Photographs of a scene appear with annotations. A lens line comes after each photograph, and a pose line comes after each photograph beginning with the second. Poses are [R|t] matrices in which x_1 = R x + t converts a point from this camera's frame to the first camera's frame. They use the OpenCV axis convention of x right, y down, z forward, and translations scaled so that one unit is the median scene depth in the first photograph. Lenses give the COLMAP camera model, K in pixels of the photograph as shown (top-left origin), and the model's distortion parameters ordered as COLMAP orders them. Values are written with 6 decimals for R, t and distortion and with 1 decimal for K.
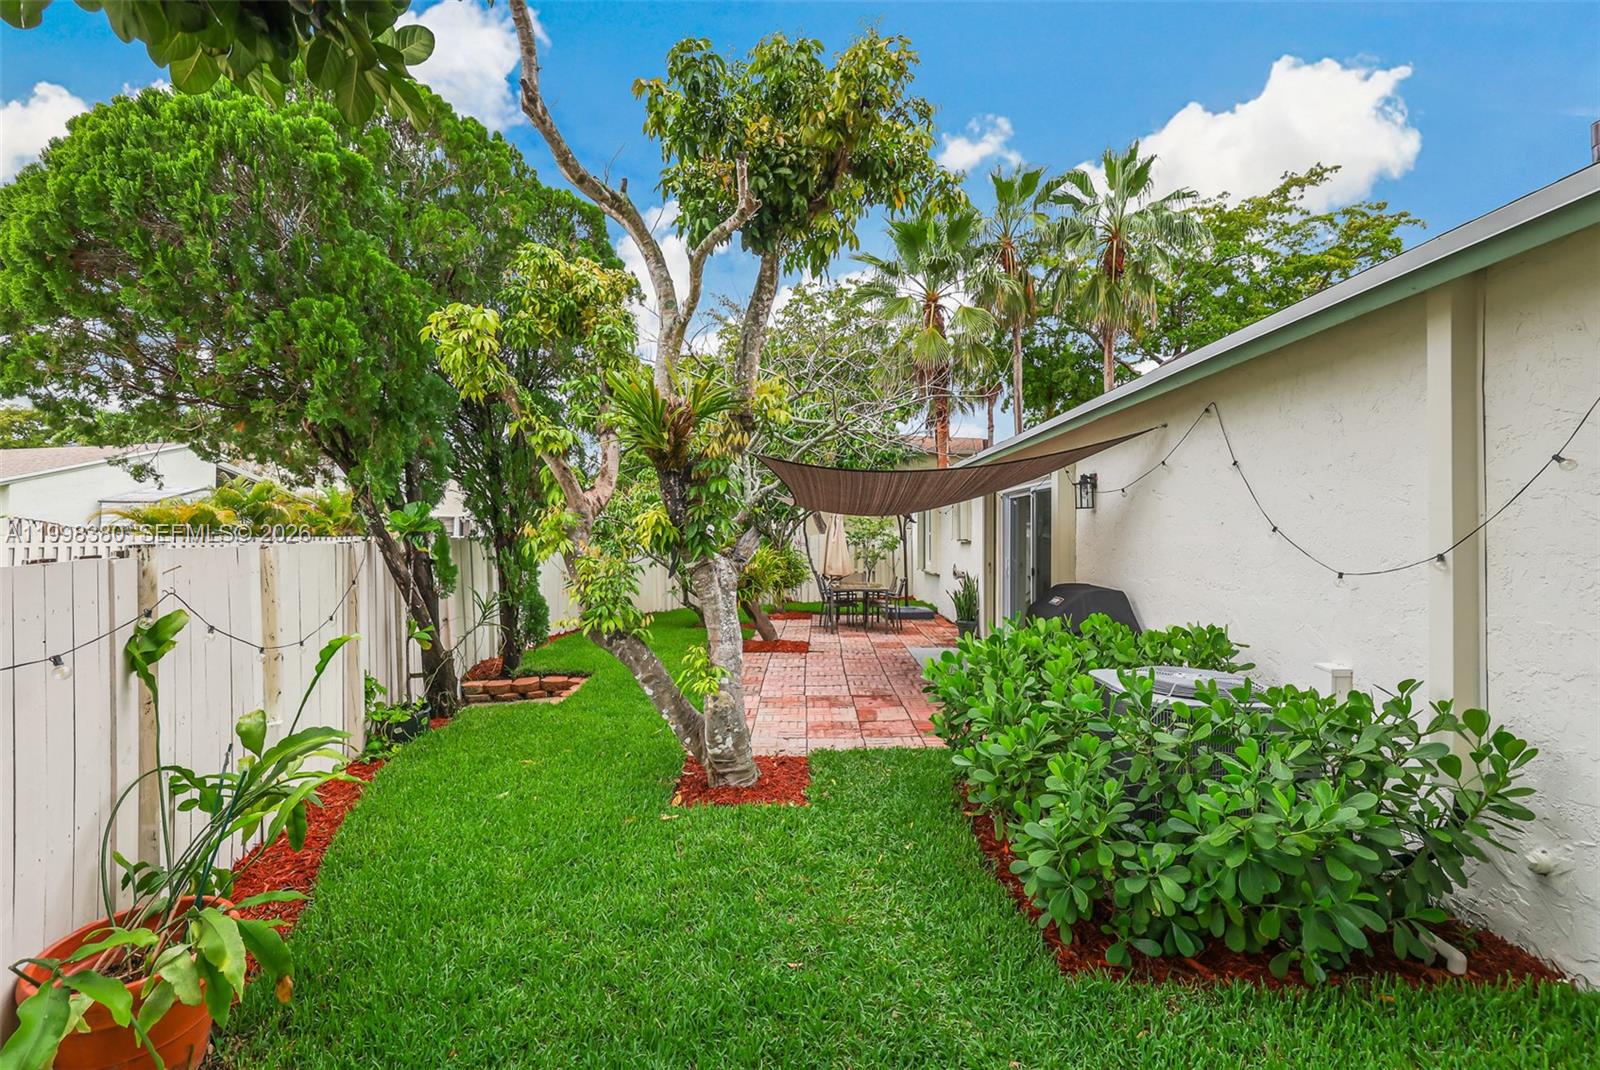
lens RADIAL K [[681.6, 0, 788.5], [0, 681.6, 531.4], [0, 0, 1]] dist [-0.000724, 0.001088]
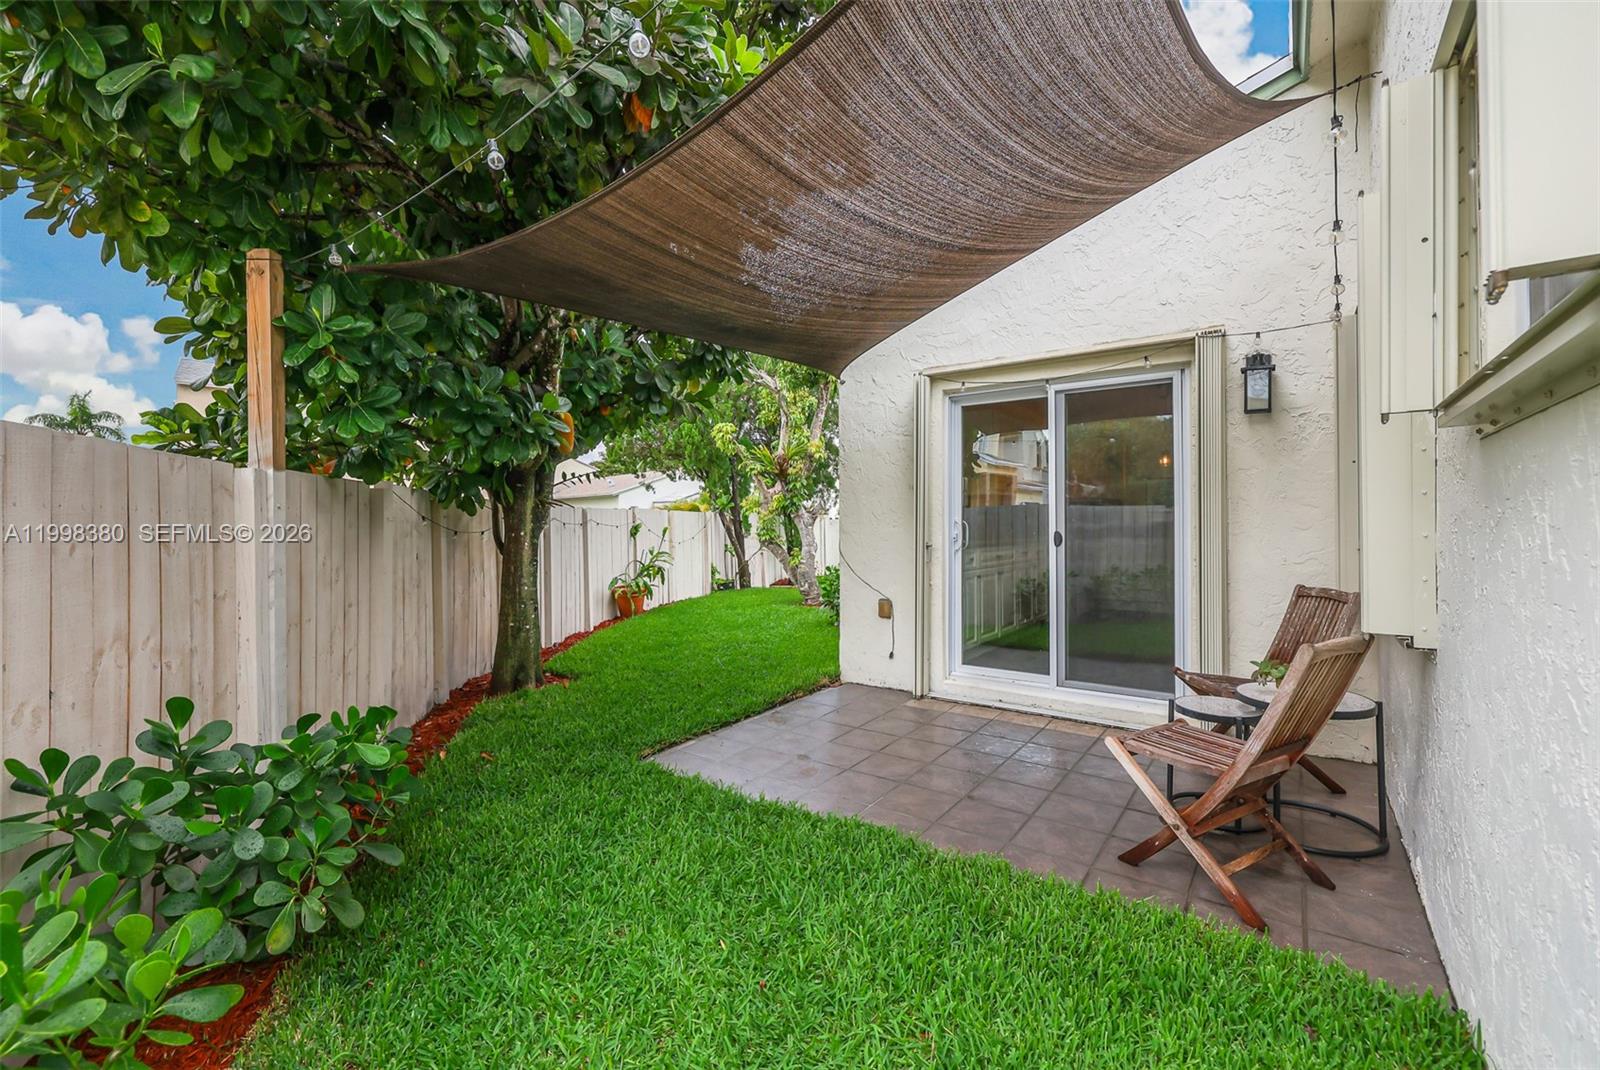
lens RADIAL K [[681.6, 0, 794.5], [0, 681.6, 531.4], [0, 0, 1]] dist [-0.000724, 0.001088]
pose [[0.822233, -0.003188, -0.569142, 1.293426], [0.009554, 0.999921, 0.008200, 0.085564], [0.569071, -0.012180, 0.822198, -1.080844]]
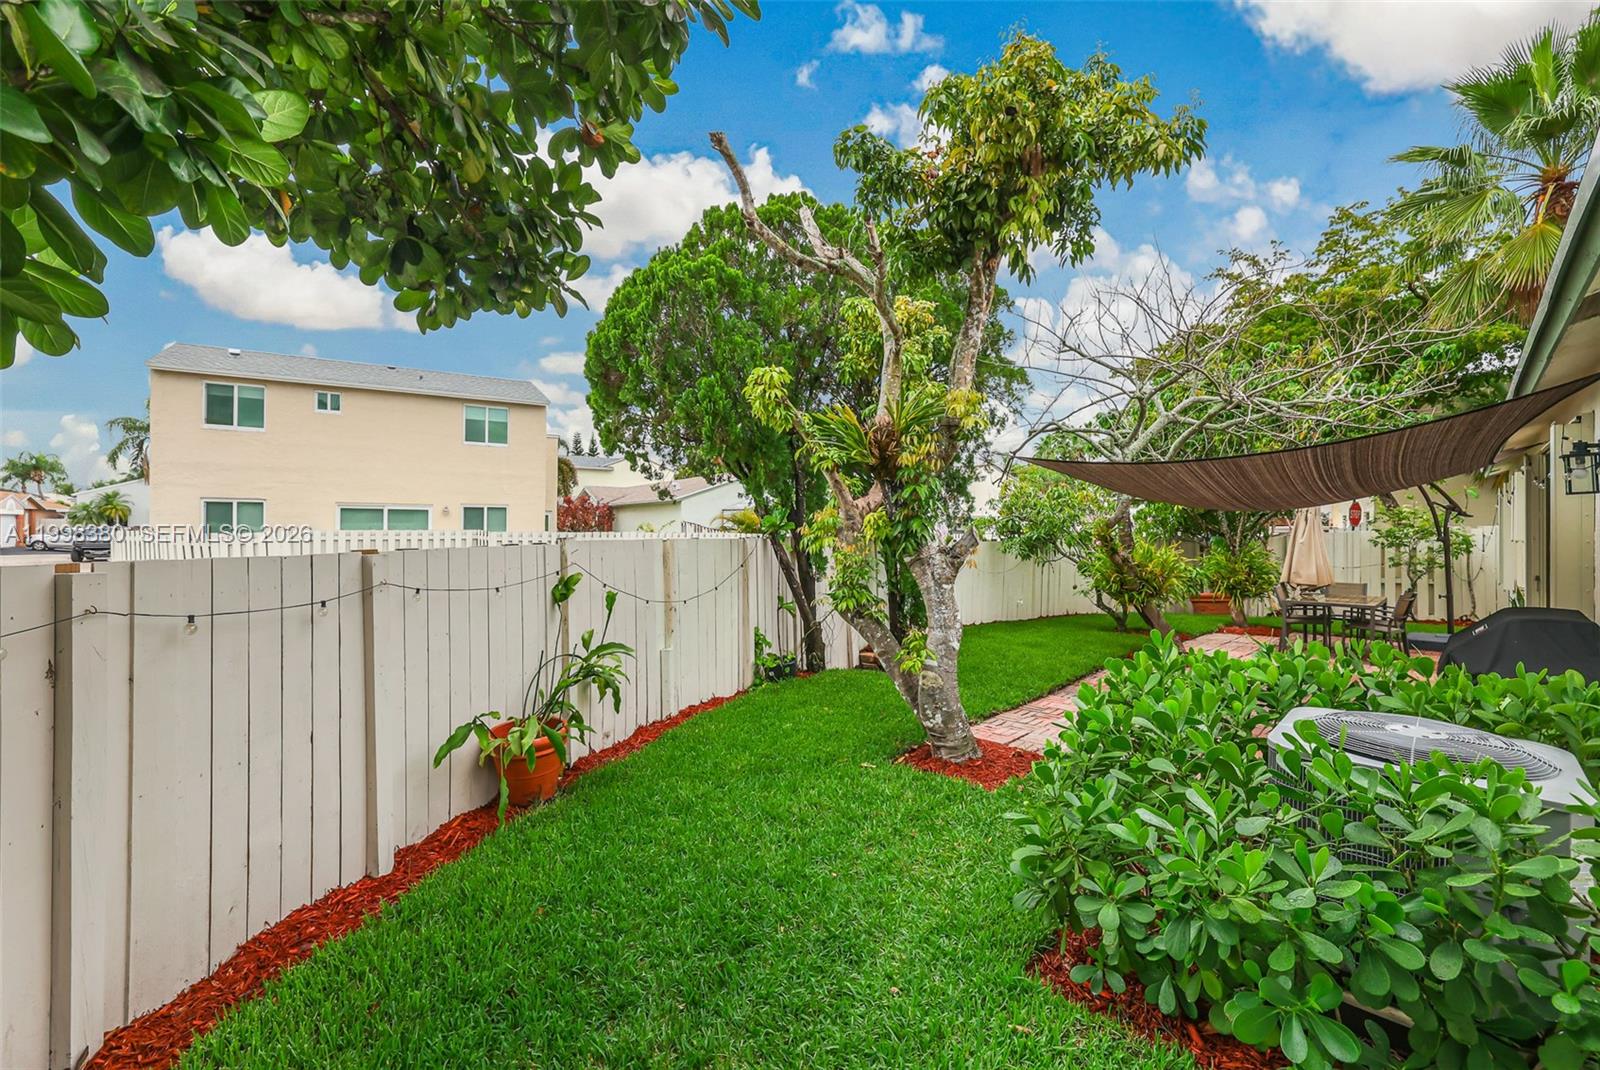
lens RADIAL K [[681.6, 0, 789.6], [0, 681.6, 536.1], [0, 0, 1]] dist [-0.000724, 0.001088]
pose [[0.729692, 0.004783, -0.683759, 0.490811], [0.001671, 0.999960, 0.008778, -0.000352], [0.683774, -0.007548, 0.729655, 0.018801]]
